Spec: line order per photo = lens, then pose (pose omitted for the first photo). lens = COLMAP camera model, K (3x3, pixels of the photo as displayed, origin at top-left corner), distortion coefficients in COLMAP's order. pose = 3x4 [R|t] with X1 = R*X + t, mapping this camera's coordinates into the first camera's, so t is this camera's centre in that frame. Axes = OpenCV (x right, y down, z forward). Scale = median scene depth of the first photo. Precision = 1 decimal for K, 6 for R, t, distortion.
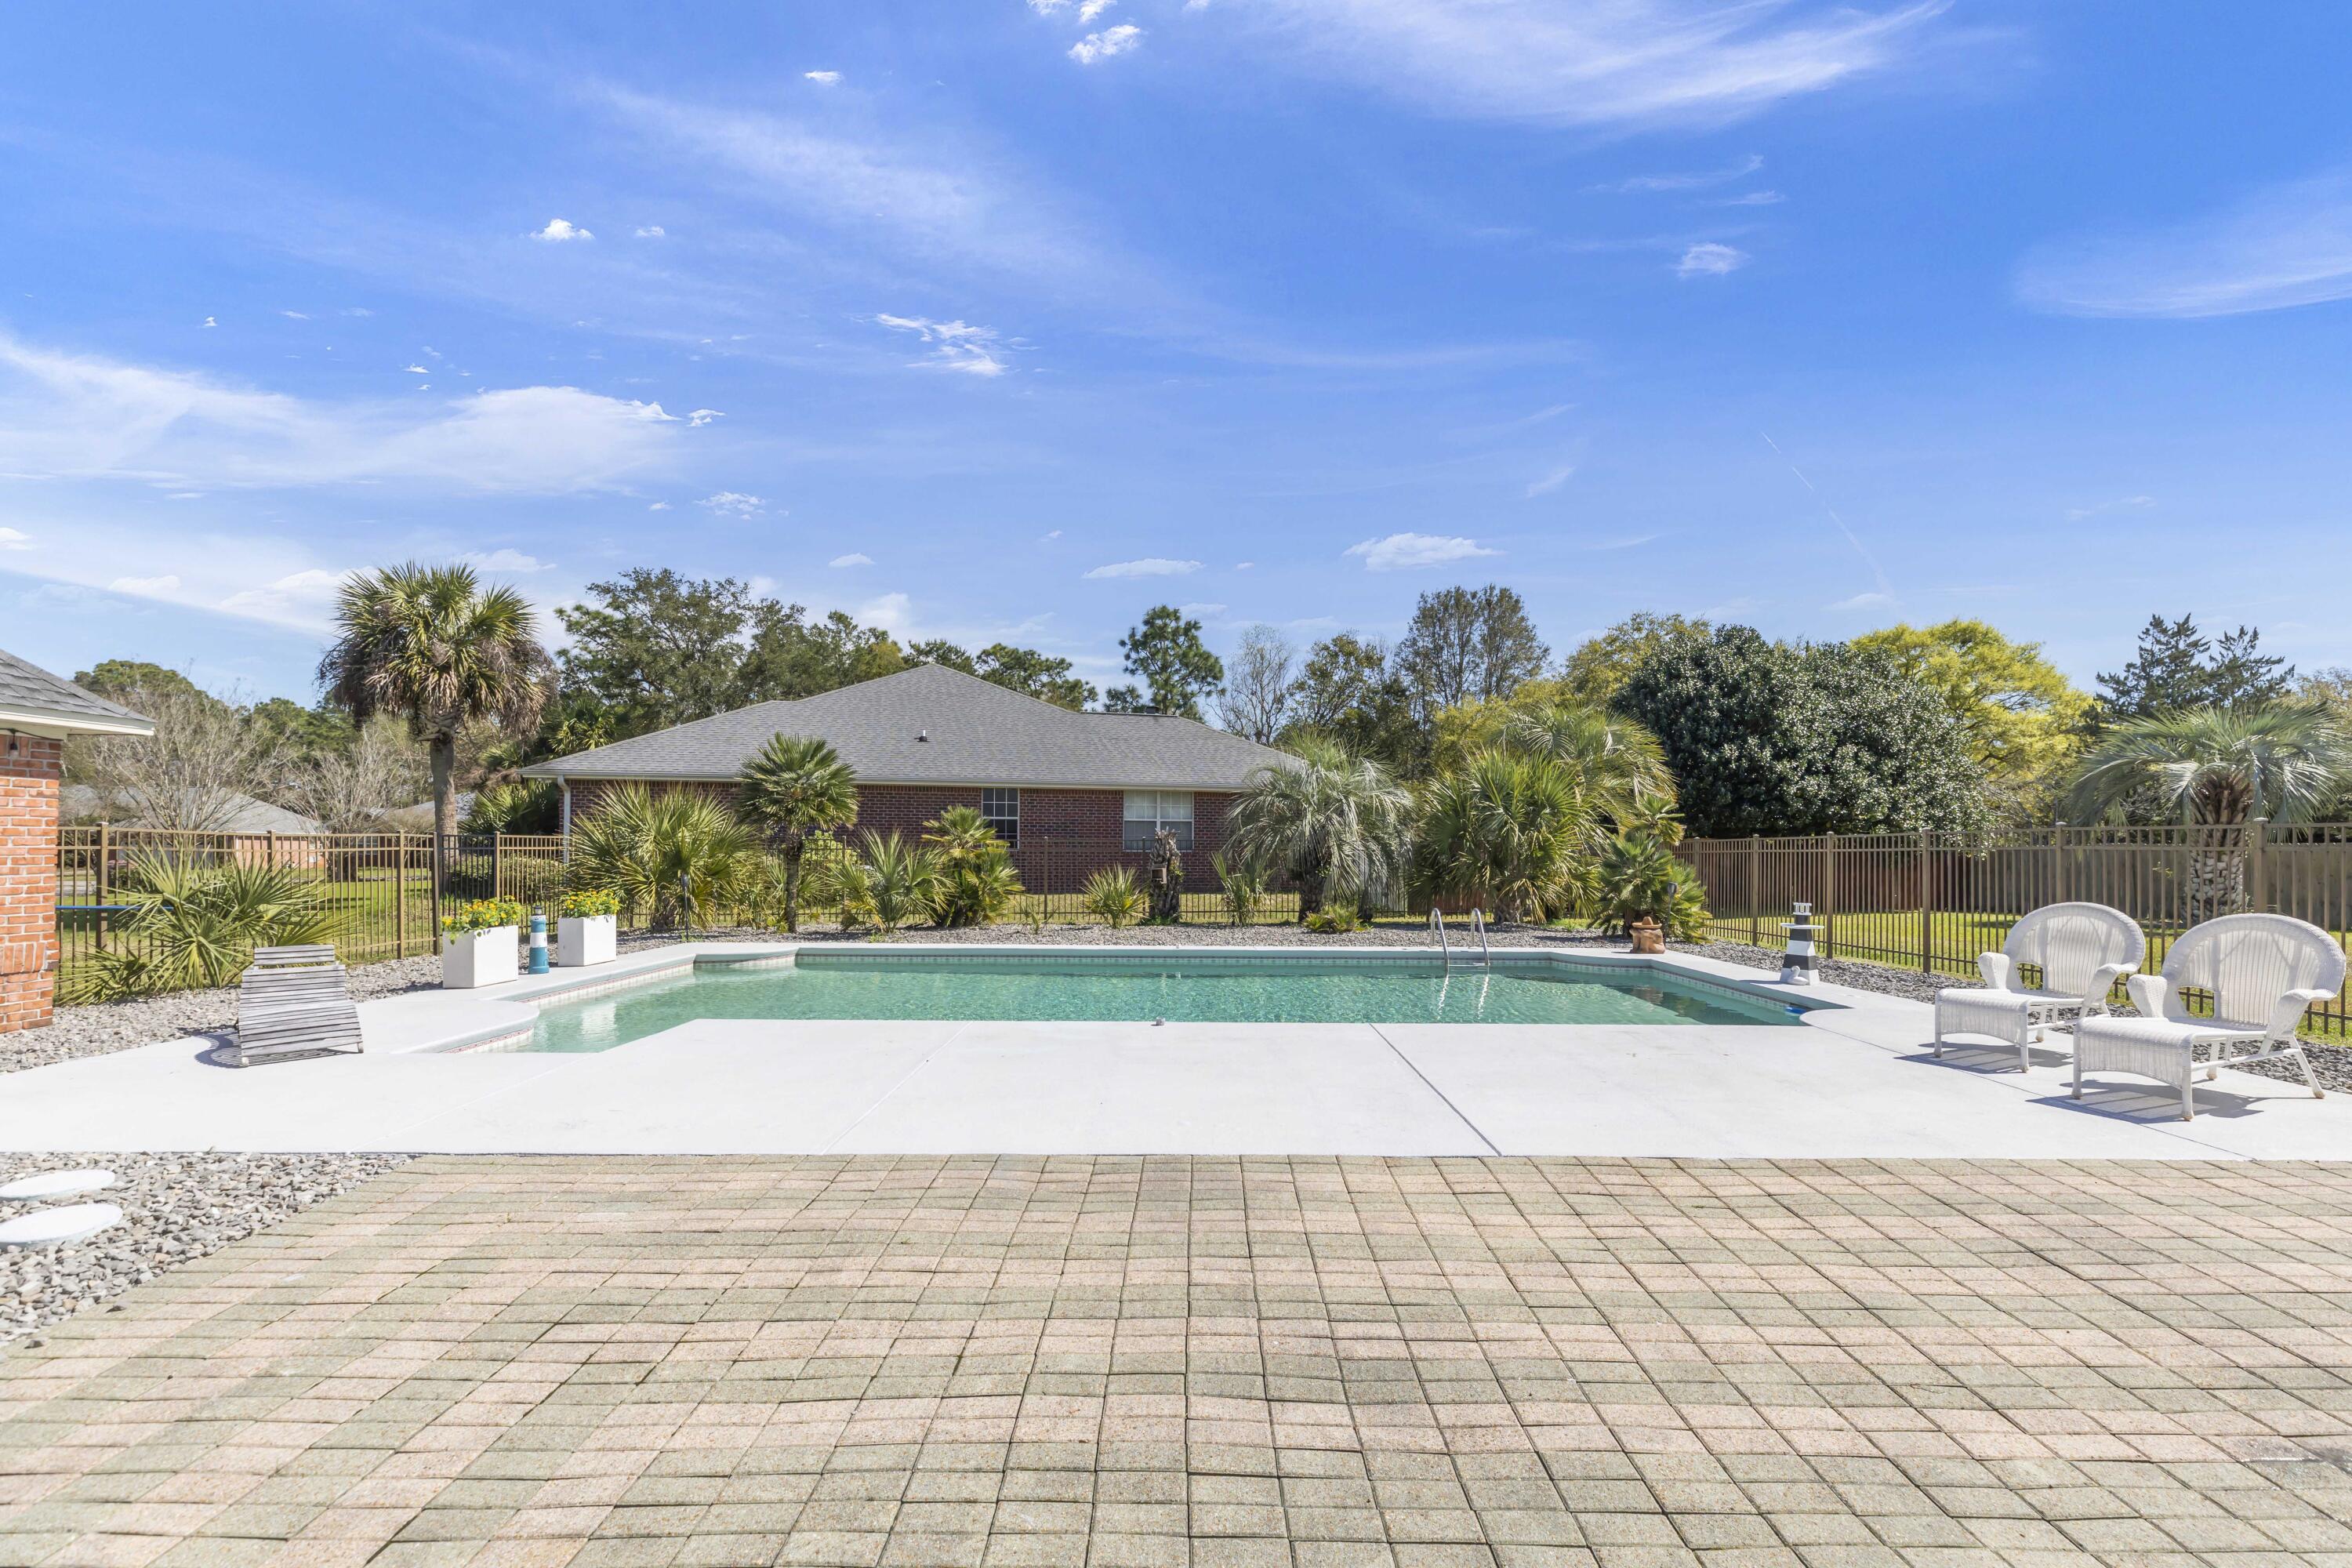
lens RADIAL K [[1063.2, 0, 1176.0], [0, 1063.2, 784.0], [0, 0, 1]] dist [-0.000151, 0.000012]
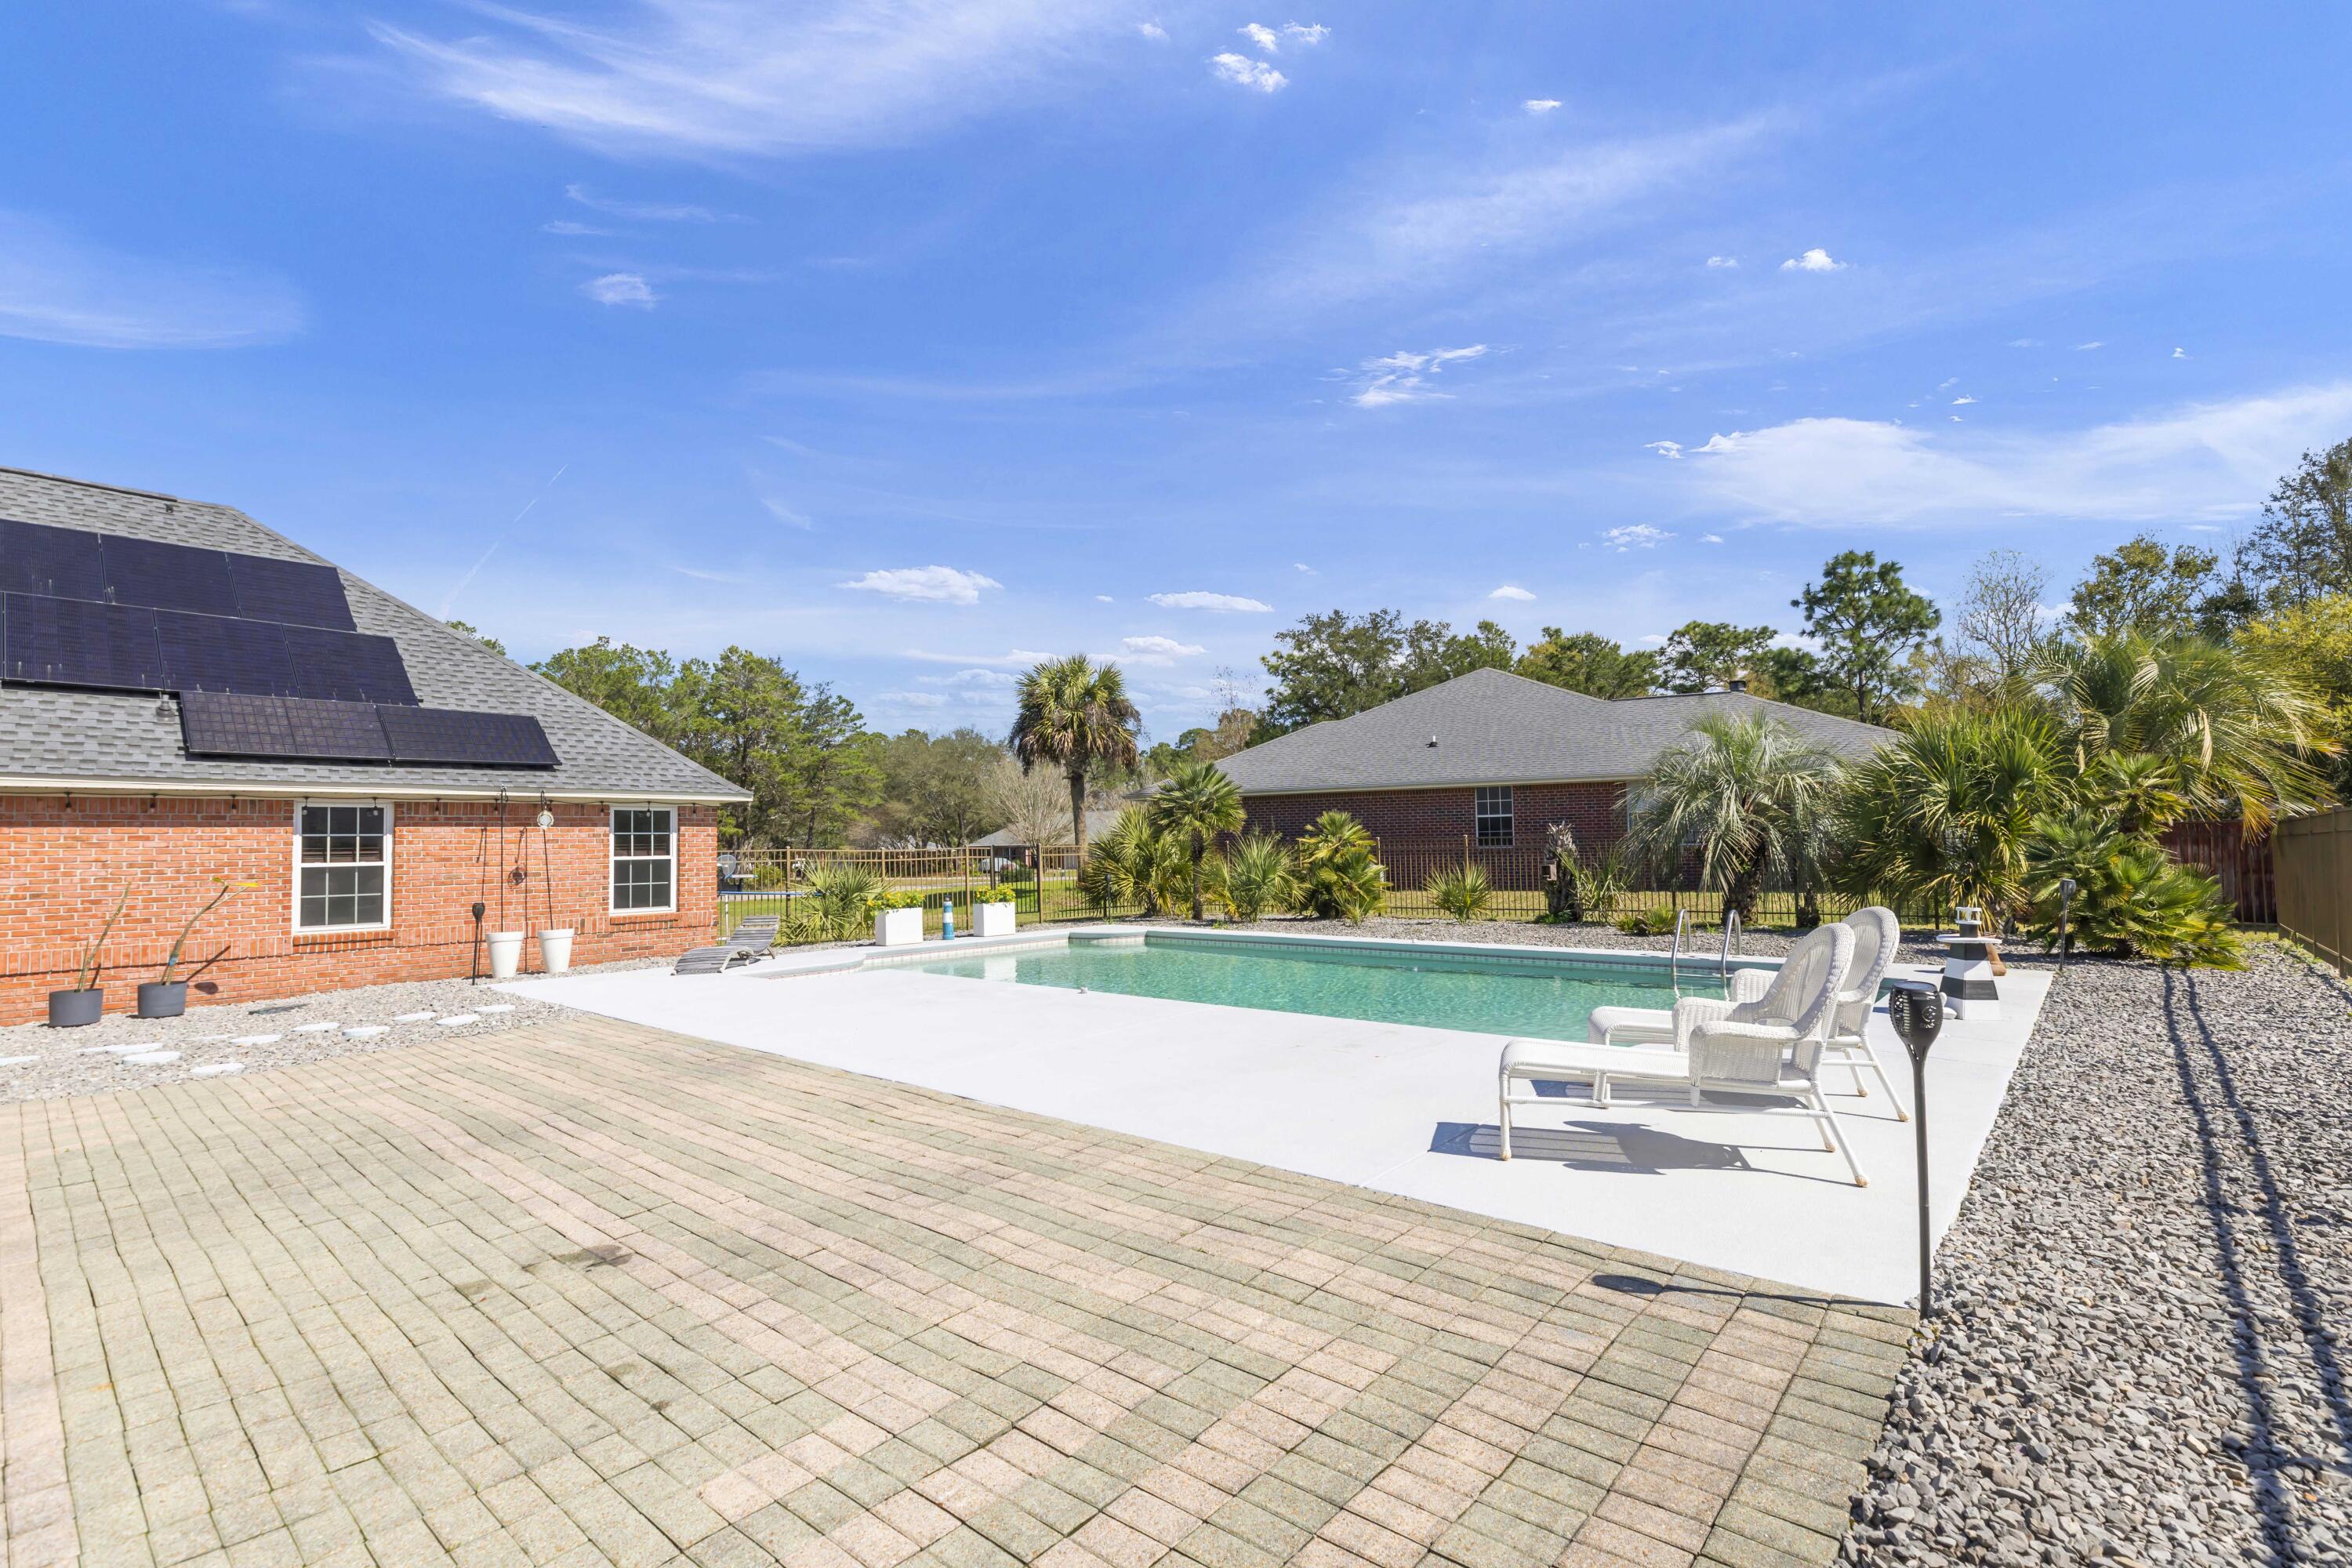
lens RADIAL K [[1046.8, 0, 1176.0], [0, 1046.8, 784.0], [0, 0, 1]] dist [-0.001646, -0.000287]
pose [[0.748719, -0.061188, -0.660057, 0.270180], [0.062328, 0.997818, -0.021799, 0.004247], [0.659951, -0.024818, 0.750899, 0.043641]]
